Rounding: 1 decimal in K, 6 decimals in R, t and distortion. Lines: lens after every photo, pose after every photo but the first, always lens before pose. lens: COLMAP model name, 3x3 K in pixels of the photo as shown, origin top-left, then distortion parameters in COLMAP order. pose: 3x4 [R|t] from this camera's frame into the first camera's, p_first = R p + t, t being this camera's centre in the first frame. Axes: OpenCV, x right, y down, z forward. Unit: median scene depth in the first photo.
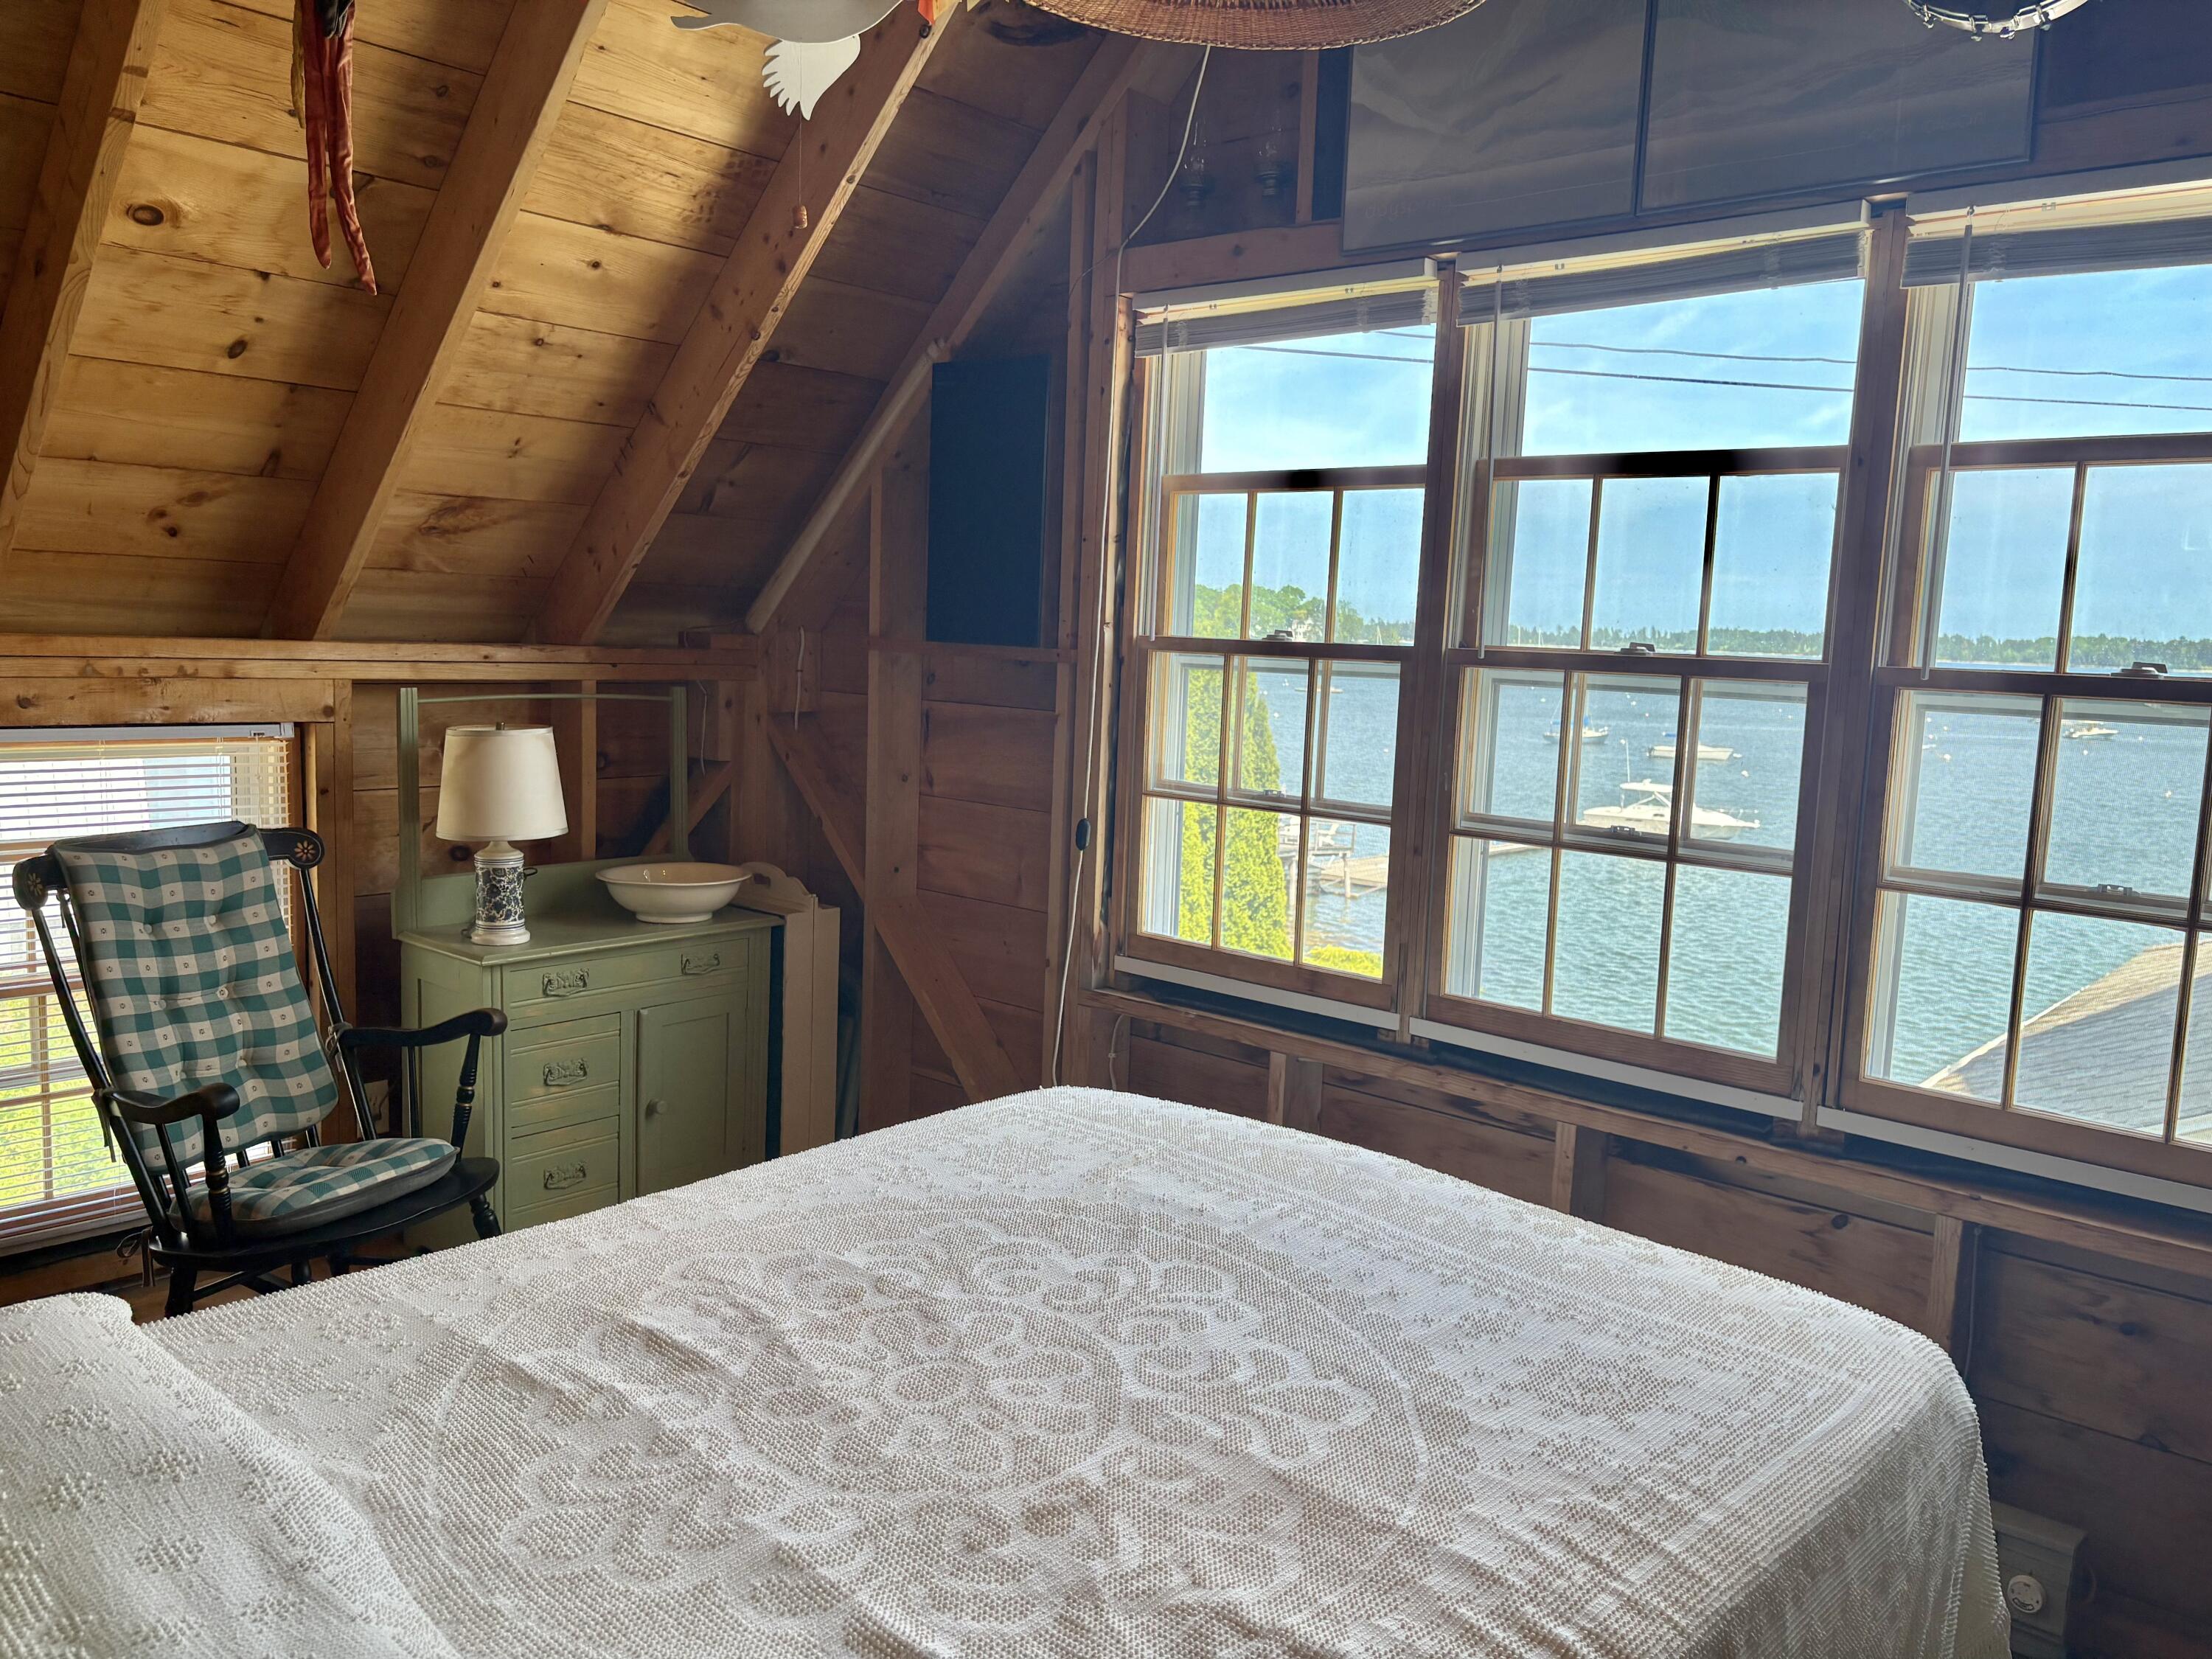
lens RADIAL K [[1671.2, 0, 1105.9], [0, 1671.2, 832.5], [0, 0, 1]] dist [0.052163, -0.064613]
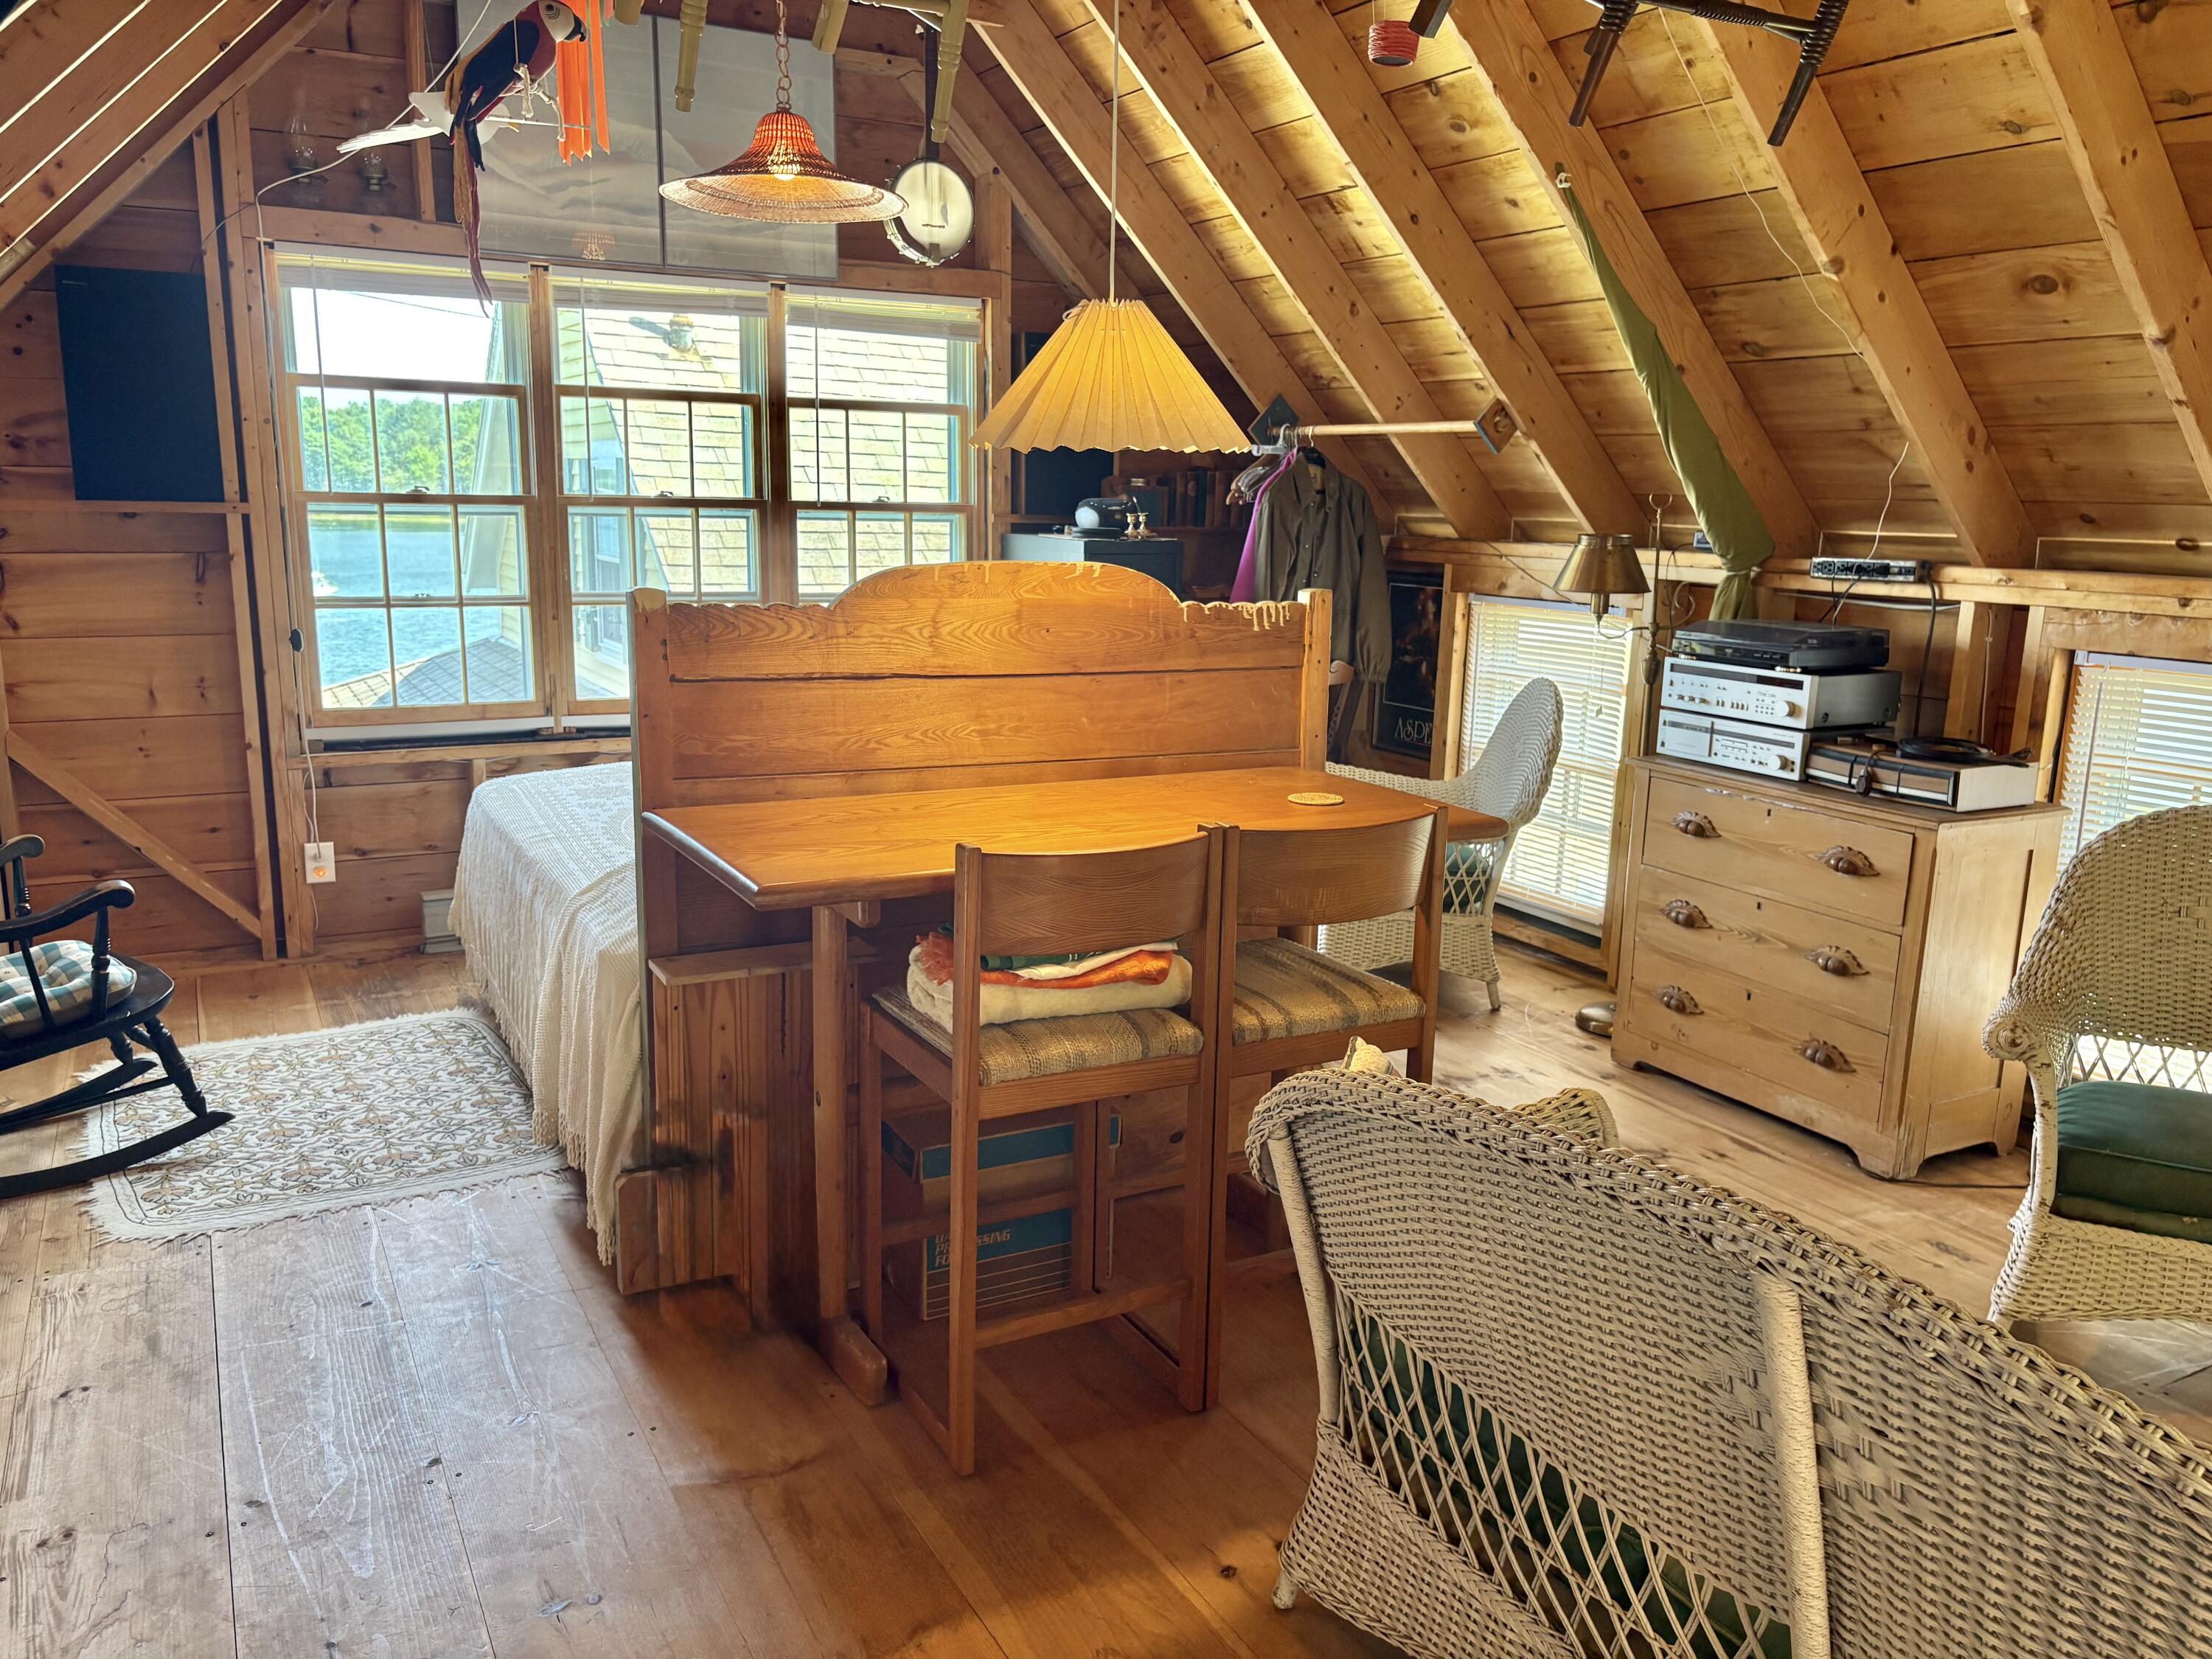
lens RADIAL K [[1671.2, 0, 1103.9], [0, 1671.2, 831.4], [0, 0, 1]] dist [0.052163, -0.064613]
pose [[0.337369, -0.220643, 0.915150, -1.203272], [0.107260, 0.974823, 0.195489, -0.050540], [-0.935242, 0.032207, 0.352541, -0.107808]]
